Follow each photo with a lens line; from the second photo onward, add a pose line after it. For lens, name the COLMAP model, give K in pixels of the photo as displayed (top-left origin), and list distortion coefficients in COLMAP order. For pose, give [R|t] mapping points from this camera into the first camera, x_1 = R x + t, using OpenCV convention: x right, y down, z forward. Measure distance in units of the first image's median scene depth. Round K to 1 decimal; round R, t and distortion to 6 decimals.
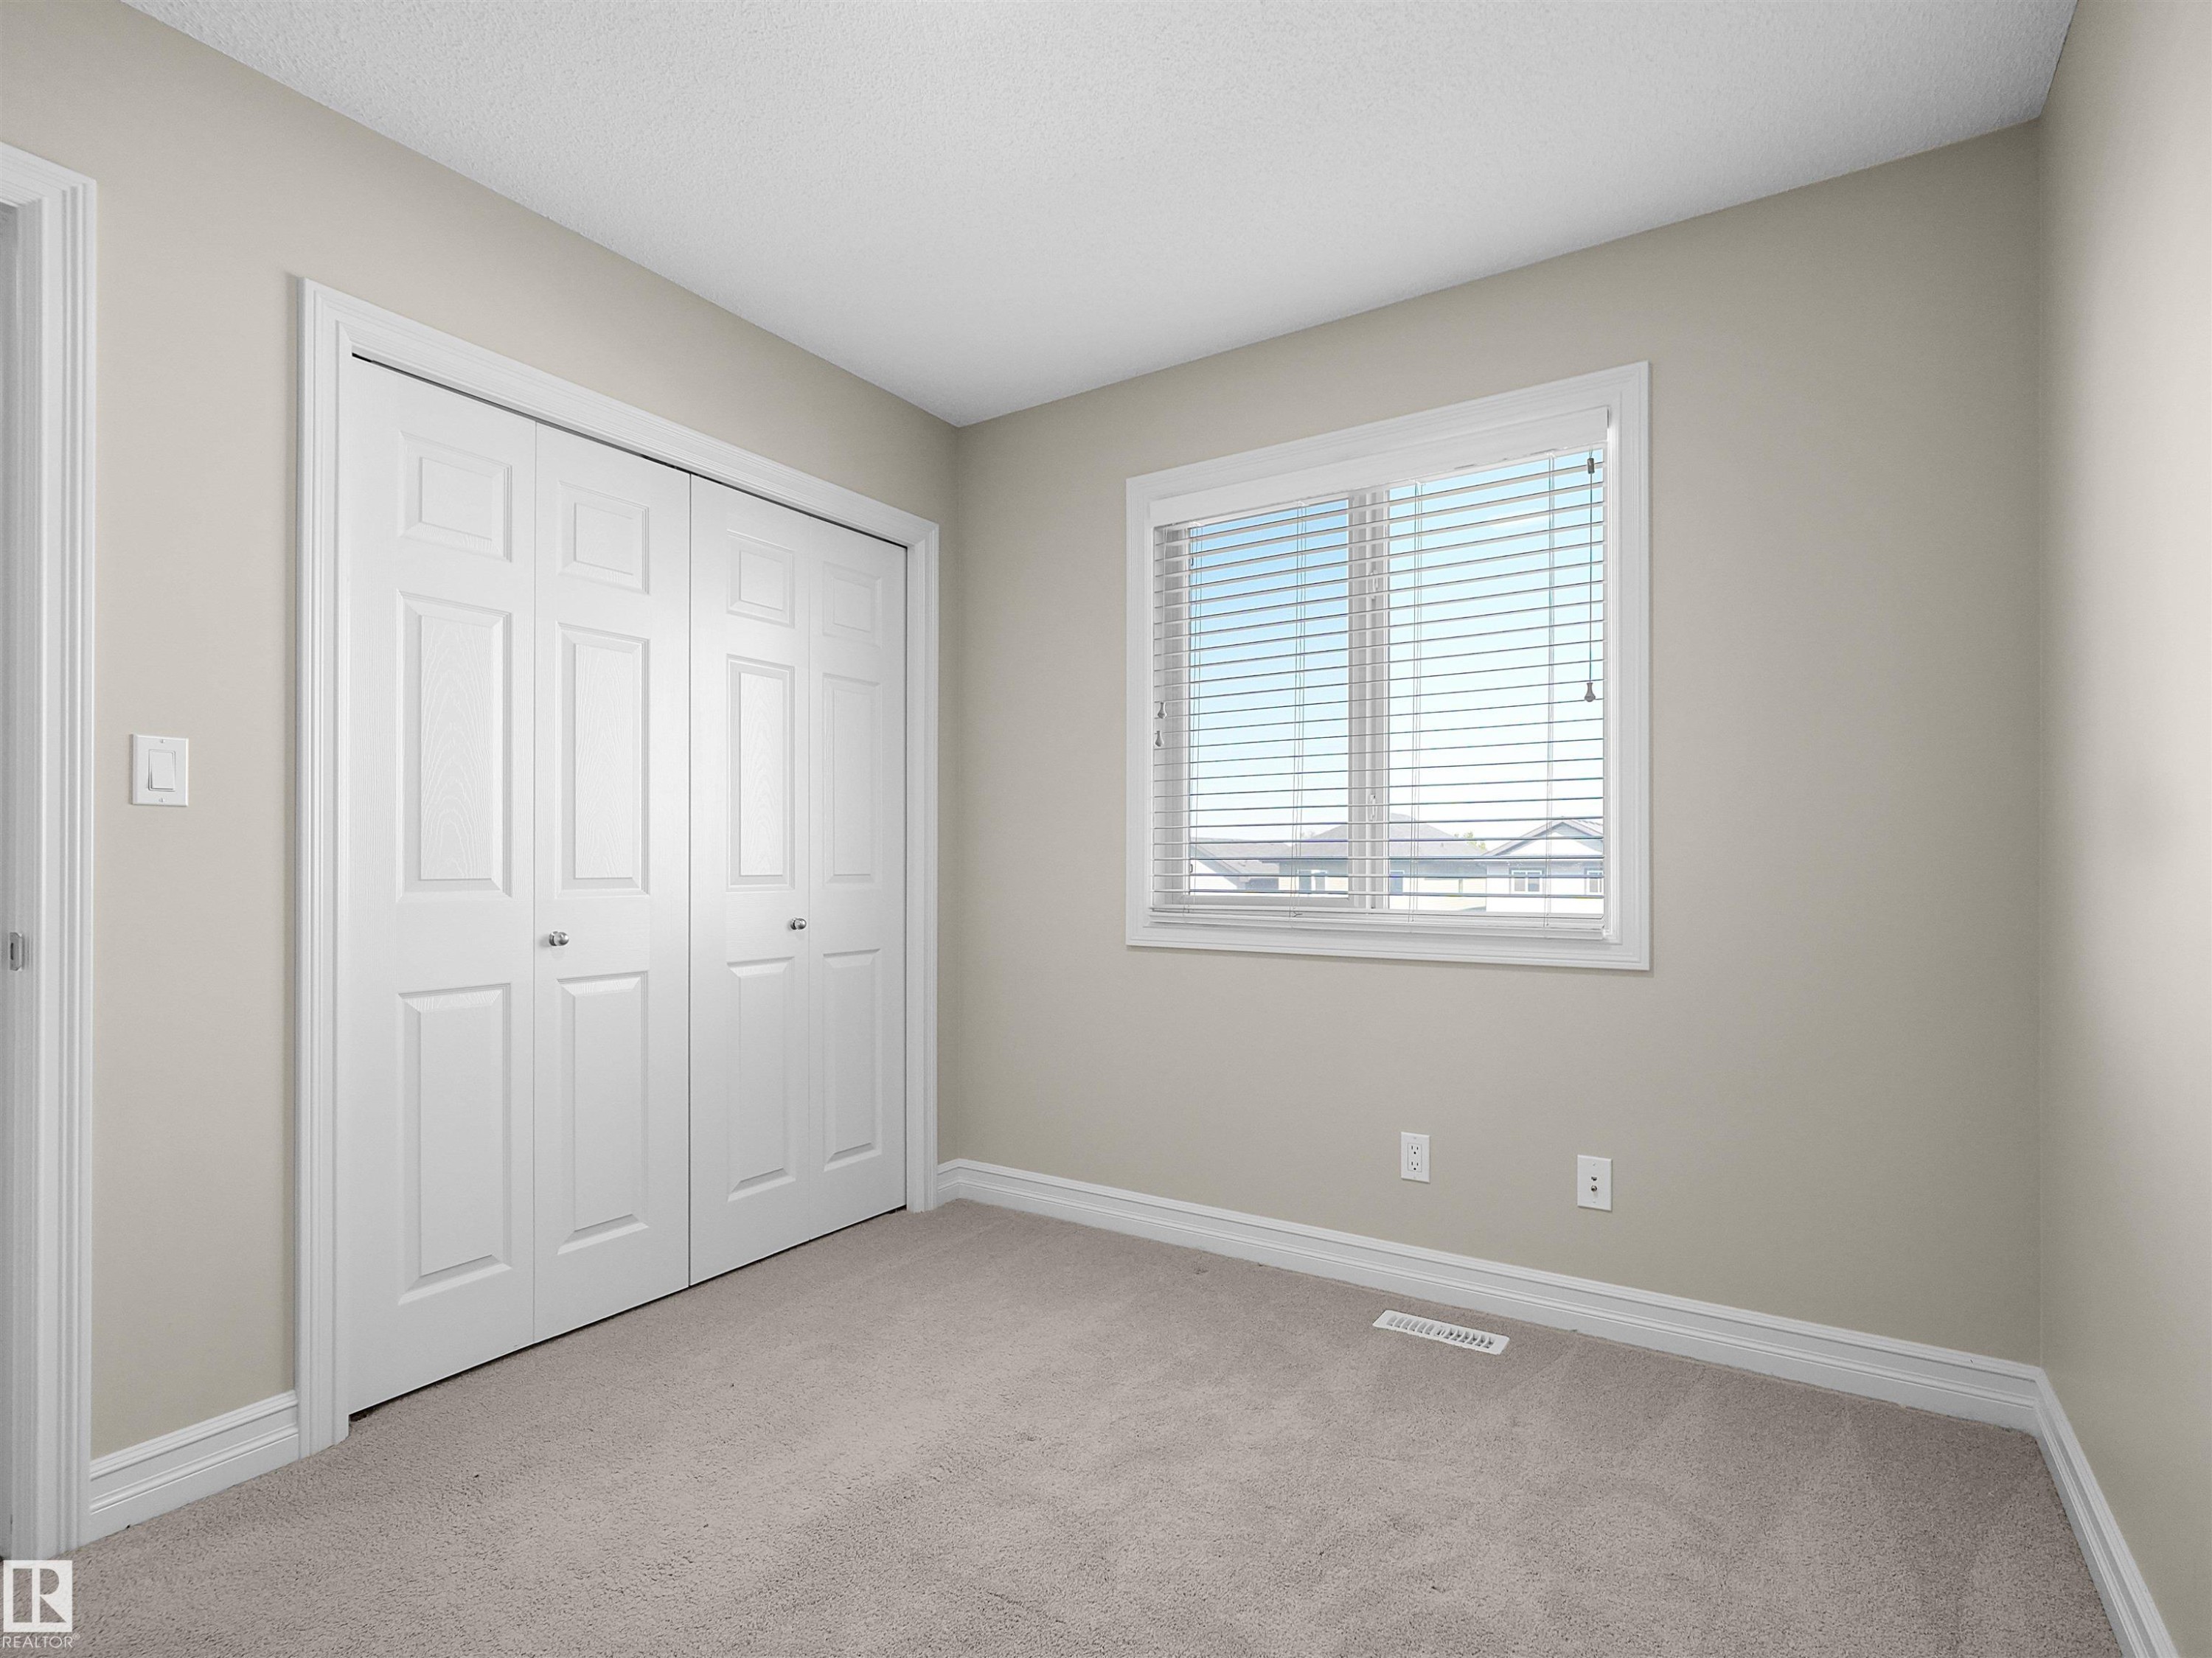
lens RADIAL K [[1065.2, 0, 1147.3], [0, 1065.2, 865.5], [0, 0, 1]] dist [0.000653, -0.000088]
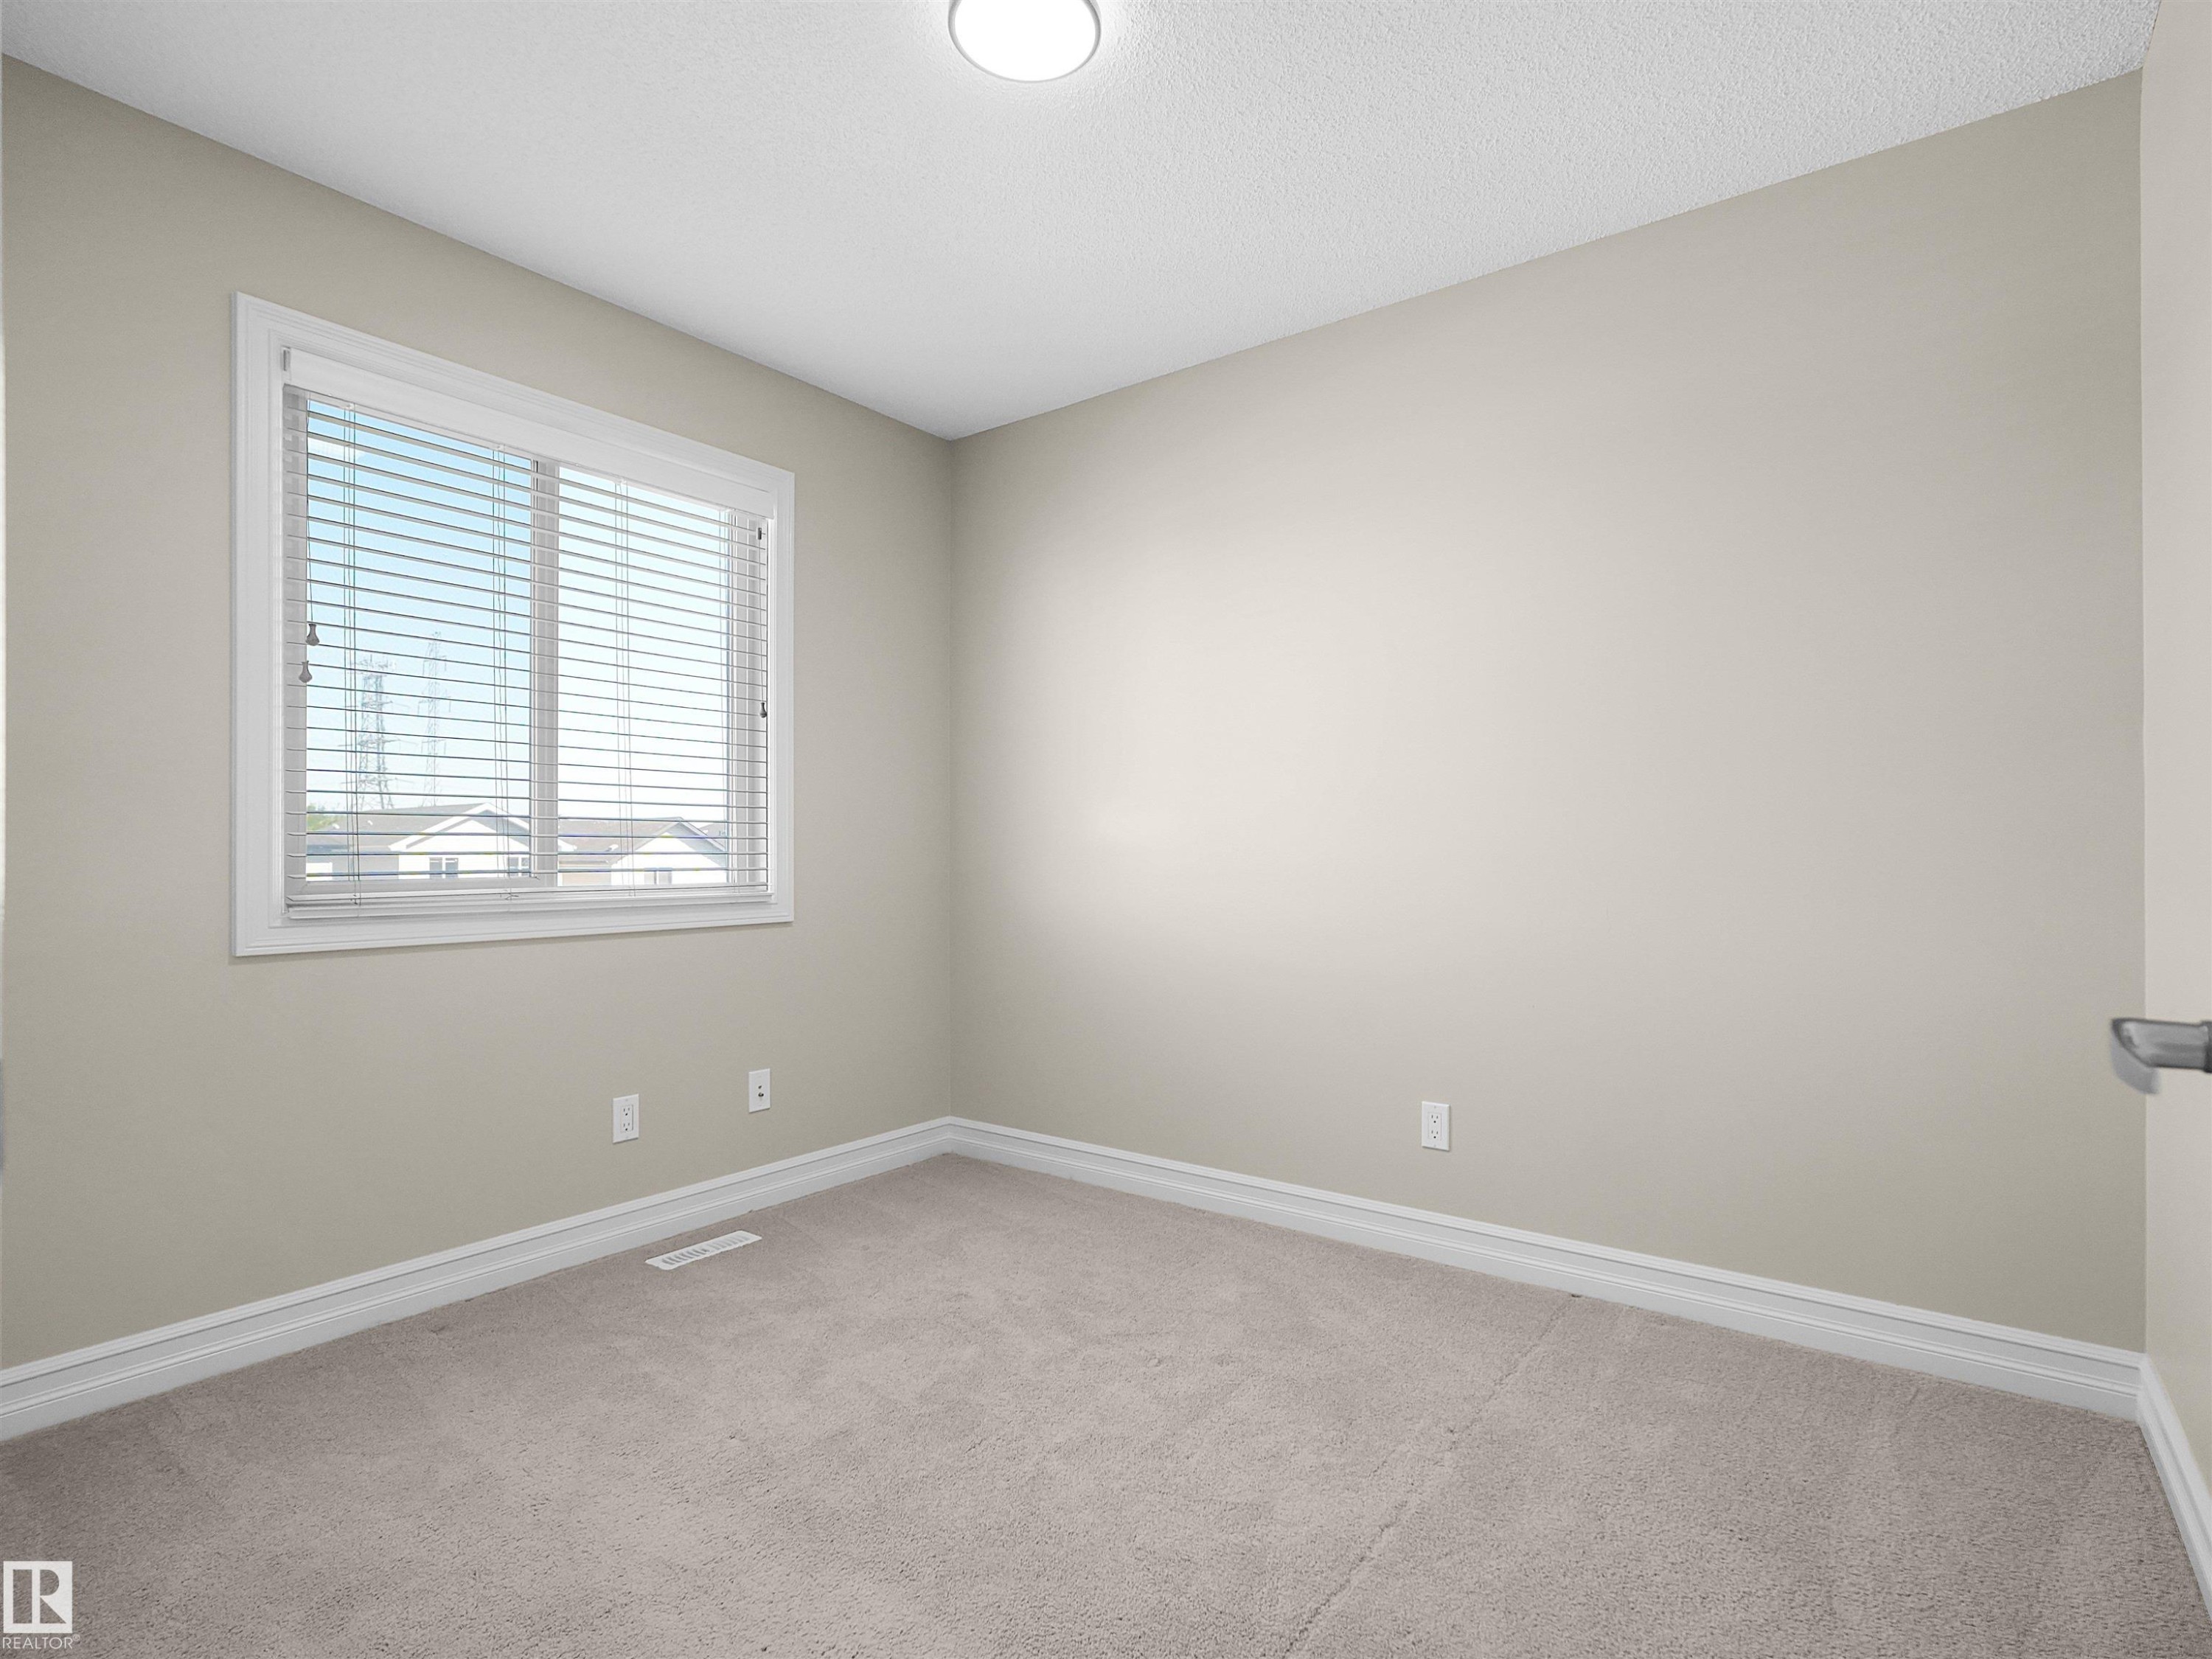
lens RADIAL K [[1116.8, 0, 1094.0], [0, 1116.8, 841.3], [0, 0, 1]] dist [-0.002258, -0.000355]
pose [[0.094185, 0.005240, 0.995541, -0.859779], [-0.001539, 0.999986, -0.005117, 0.002548], [-0.995554, -0.001050, 0.094192, 0.455439]]
